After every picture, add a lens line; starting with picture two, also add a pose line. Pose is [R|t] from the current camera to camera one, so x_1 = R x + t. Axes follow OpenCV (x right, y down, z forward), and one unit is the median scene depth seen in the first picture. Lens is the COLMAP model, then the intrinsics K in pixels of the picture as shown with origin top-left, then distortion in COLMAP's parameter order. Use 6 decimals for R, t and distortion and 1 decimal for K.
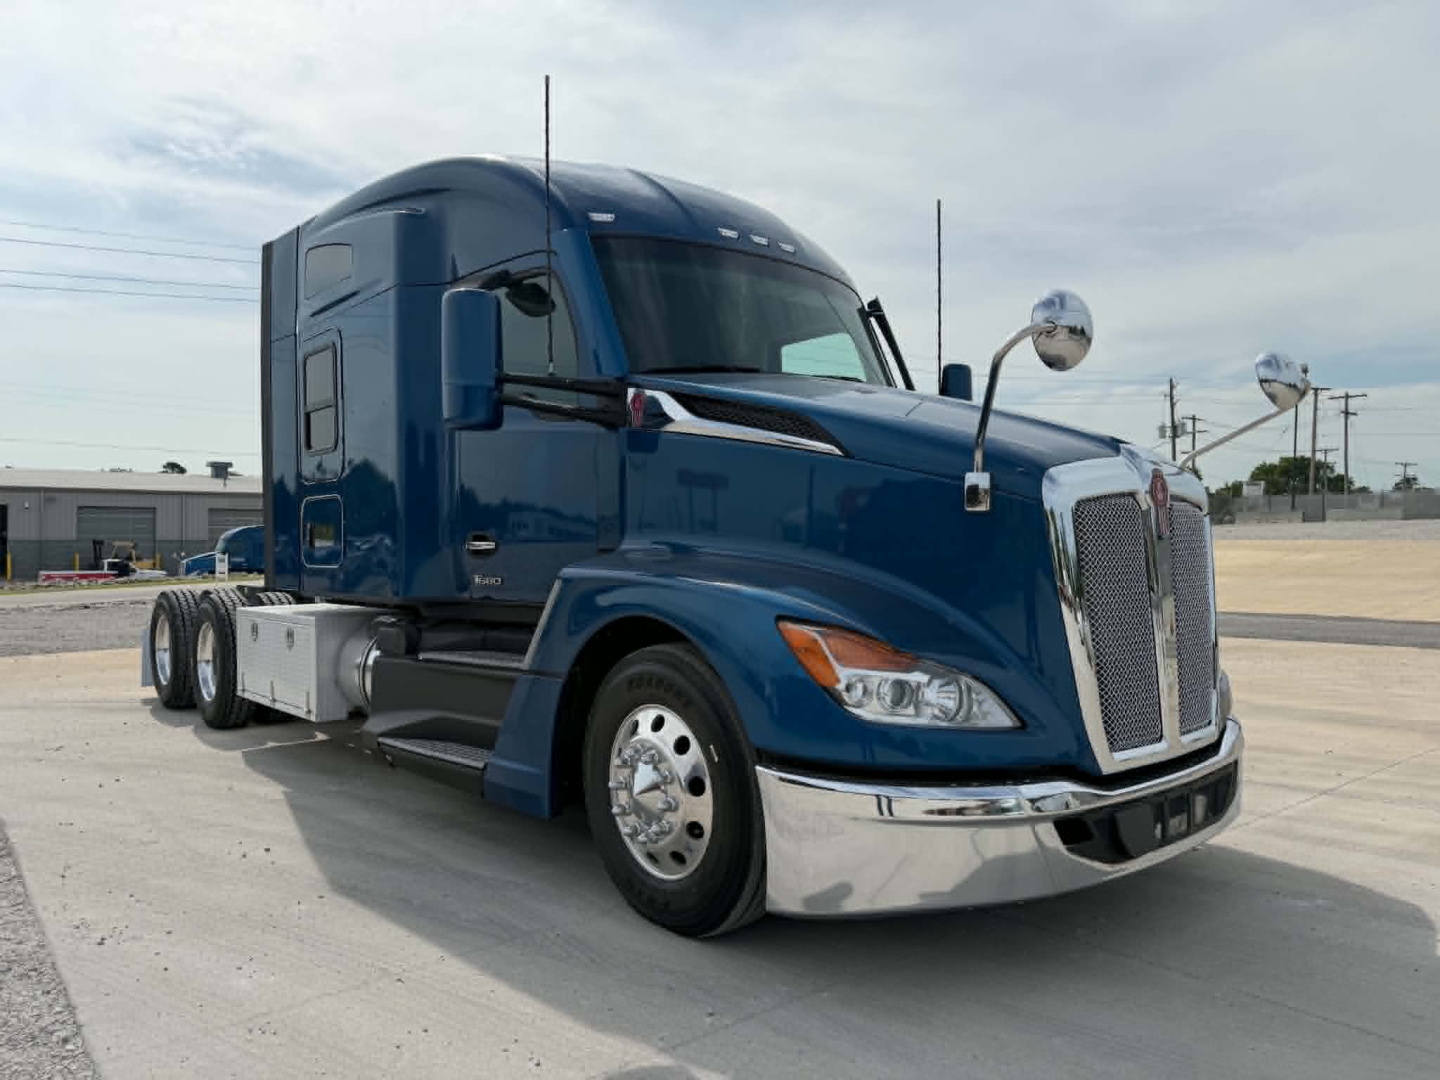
lens RADIAL K [[1027.4, 0, 718.8], [0, 1027.4, 541.8], [0, 0, 1]] dist [0.025651, -0.019729]
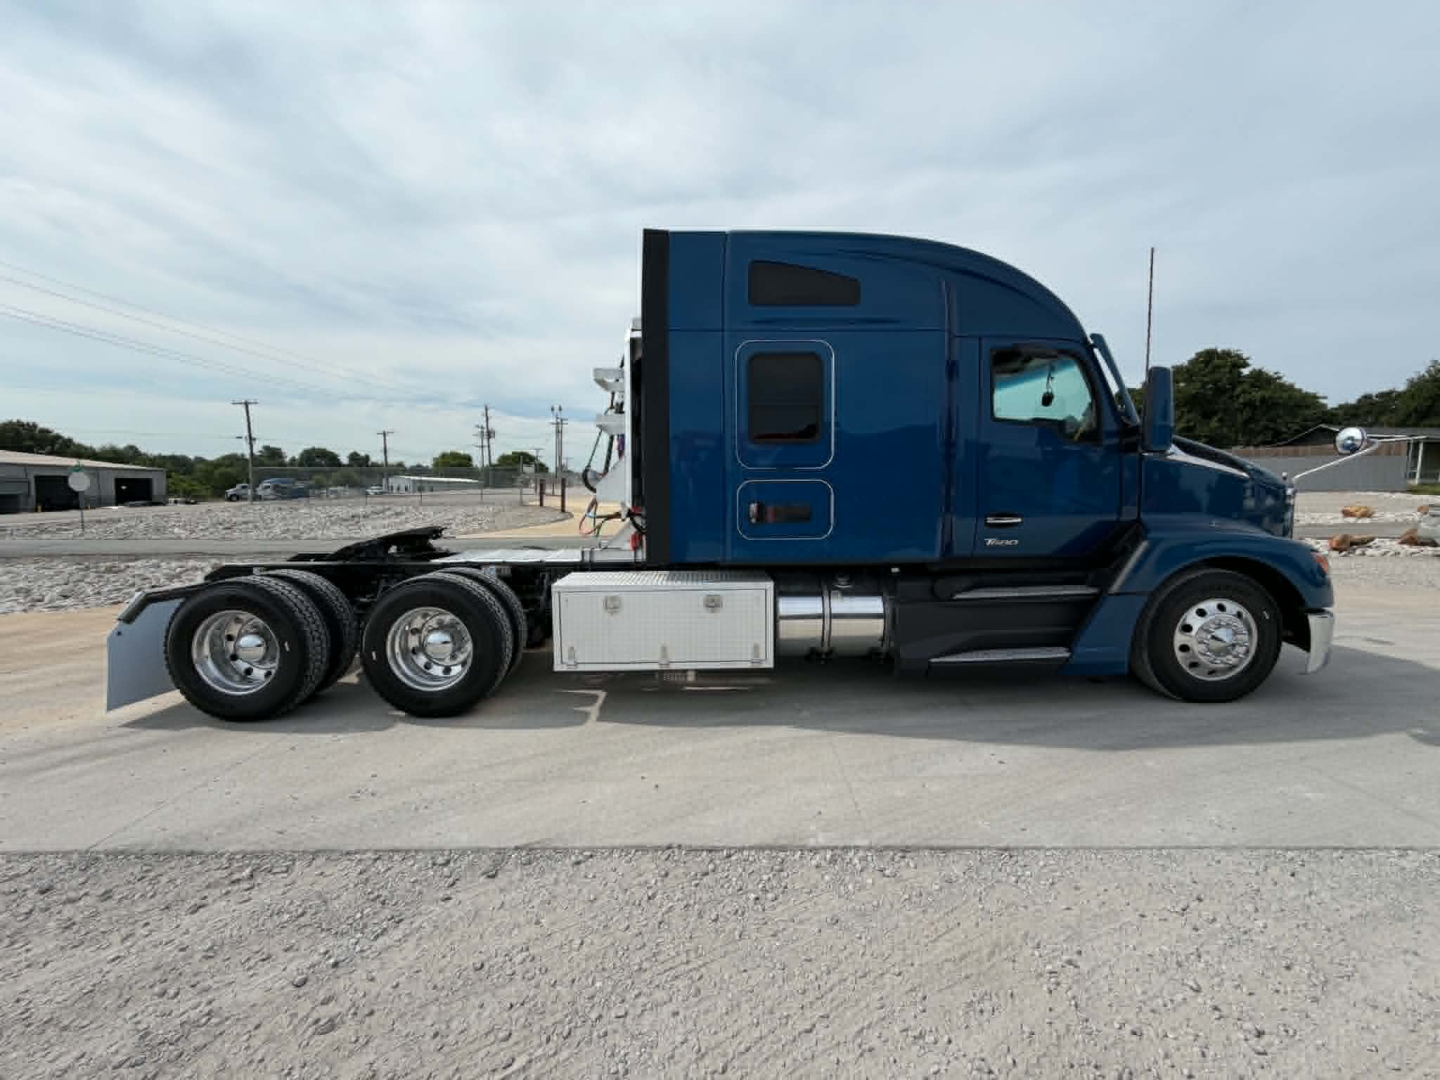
lens RADIAL K [[569.0, 0, 722.4], [0, 569.0, 533.8], [0, 0, 1]] dist [-0.000575, -0.000246]
pose [[0.635162, -0.049398, 0.770798, -1.338184], [-0.002574, 0.997812, 0.066068, -0.036529], [-0.772375, -0.043947, 0.633645, 0.902257]]
